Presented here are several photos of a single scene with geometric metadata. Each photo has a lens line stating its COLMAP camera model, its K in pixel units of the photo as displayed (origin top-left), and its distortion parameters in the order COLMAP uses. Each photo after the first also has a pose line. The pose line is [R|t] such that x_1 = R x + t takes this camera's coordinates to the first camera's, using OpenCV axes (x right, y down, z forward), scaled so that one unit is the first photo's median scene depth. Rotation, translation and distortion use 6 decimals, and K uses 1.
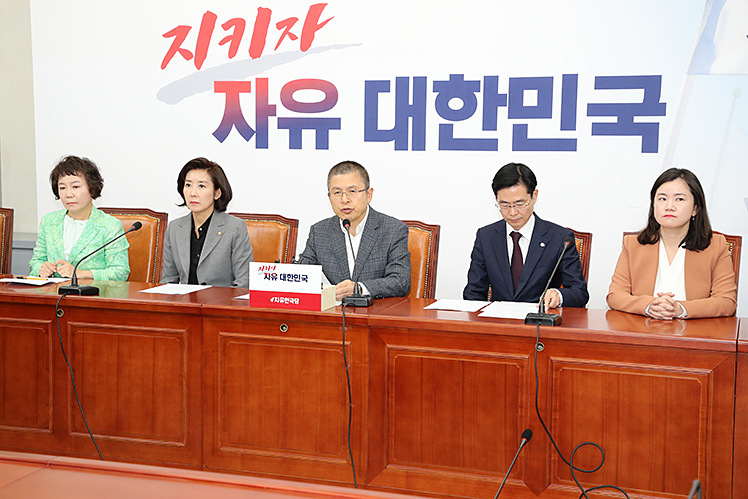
lens RADIAL K [[1121.8, 0, 352.2], [0, 1121.8, 265.0], [0, 0, 1]] dist [0.191755, 0.000000]
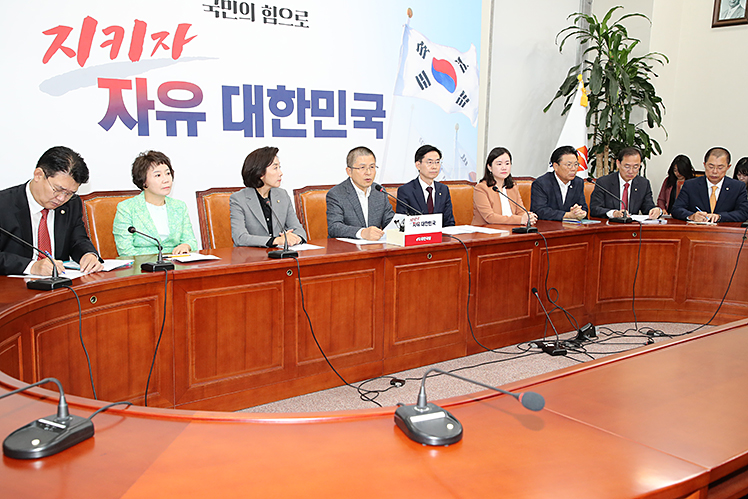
lens RADIAL K [[780.4, 0, 370.7], [0, 780.4, 249.4], [0, 0, 1]] dist [0.067509, 0.000000]
pose [[0.525634, -0.129813, 0.840748, -0.727154], [0.082085, 0.991417, 0.101757, -0.050399], [-0.846742, 0.015526, 0.531778, 0.356127]]
